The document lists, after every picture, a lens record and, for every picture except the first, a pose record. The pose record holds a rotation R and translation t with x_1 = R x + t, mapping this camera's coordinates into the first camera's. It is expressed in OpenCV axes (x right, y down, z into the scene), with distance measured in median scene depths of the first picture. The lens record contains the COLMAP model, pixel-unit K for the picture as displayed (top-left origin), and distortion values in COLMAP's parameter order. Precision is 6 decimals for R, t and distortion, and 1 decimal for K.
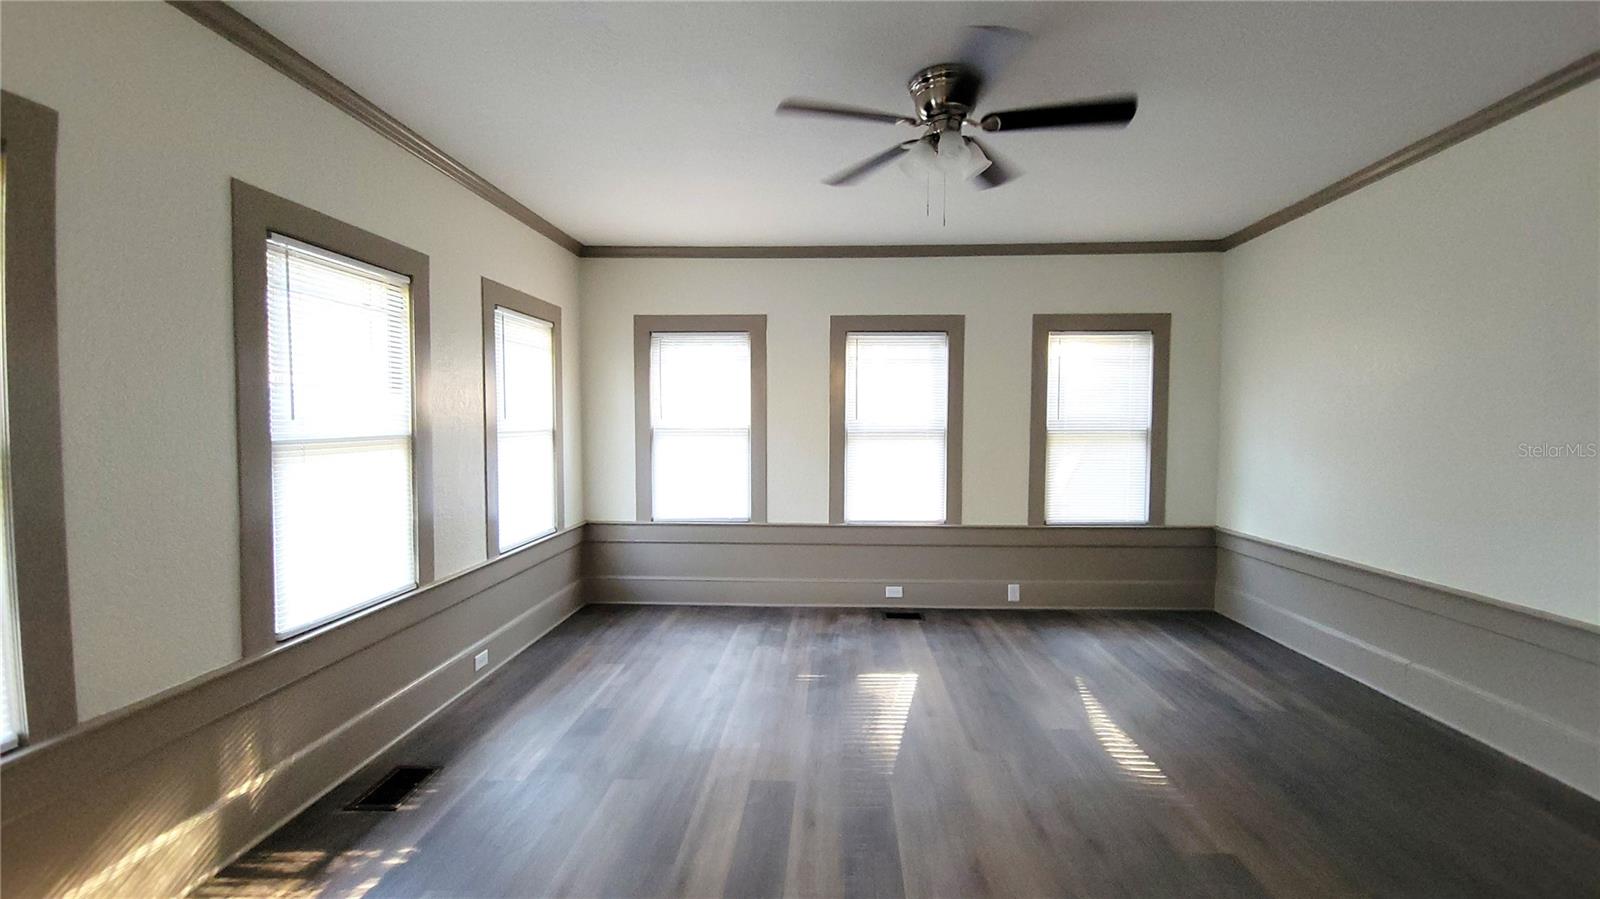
lens RADIAL K [[650.2, 0, 814.5], [0, 650.2, 450.5], [0, 0, 1]] dist [0.010551, -0.008319]
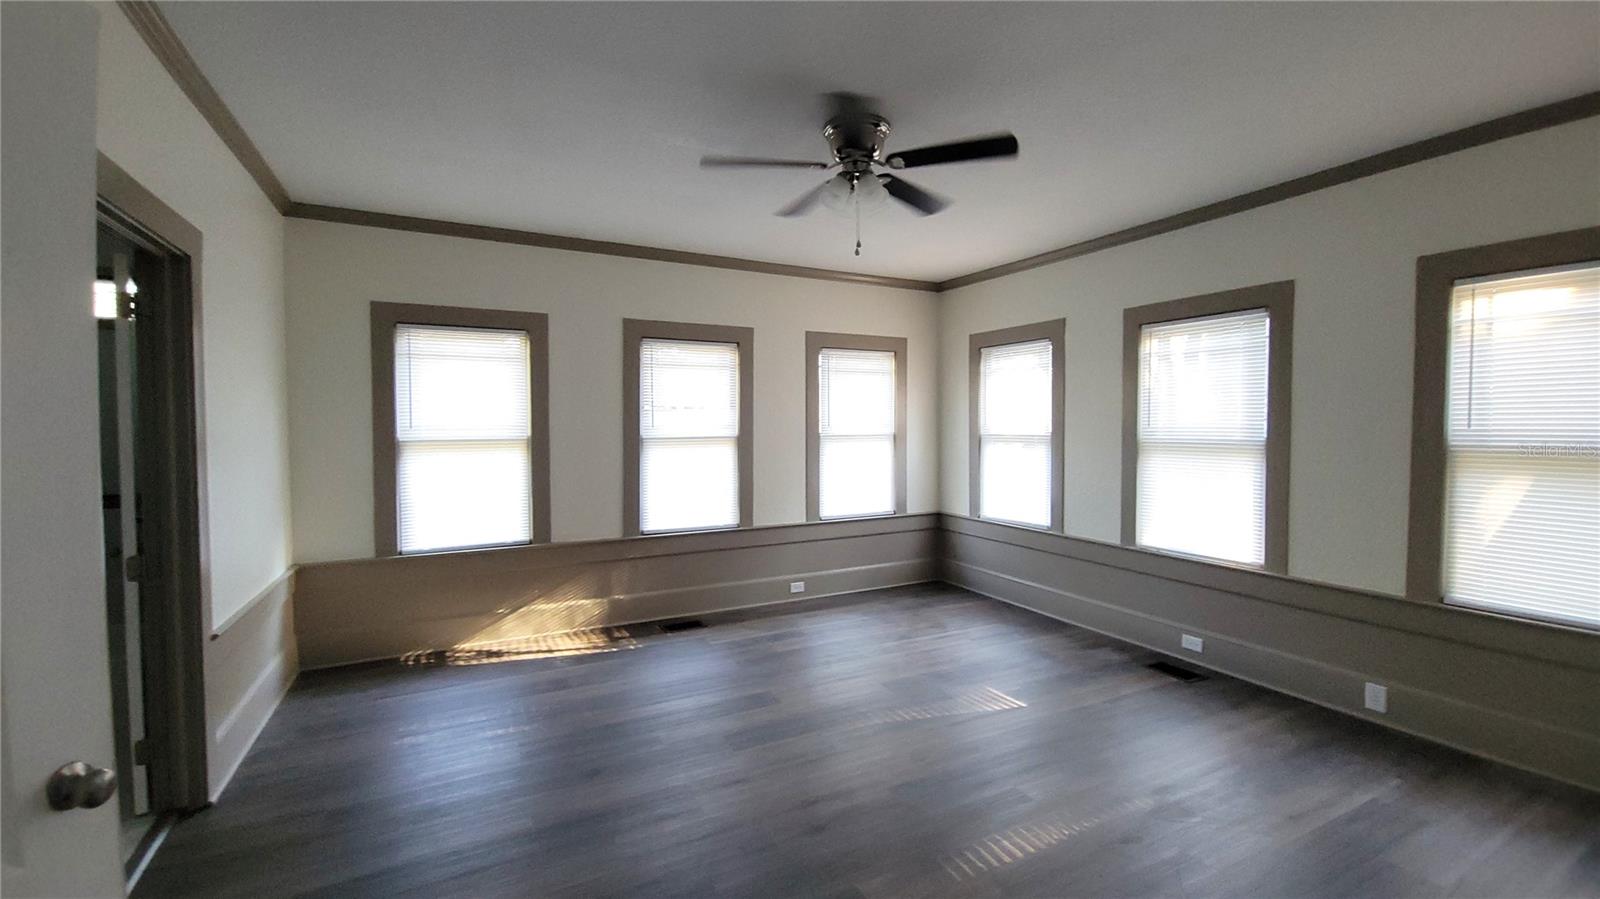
lens RADIAL K [[650.2, 0, 801.1], [0, 650.2, 448.5], [0, 0, 1]] dist [0.010551, -0.008319]
pose [[0.503715, 0.031947, -0.863279, 0.578713], [-0.038663, 0.999148, 0.014416, -0.014034], [0.863004, 0.026115, 0.504522, 0.182252]]
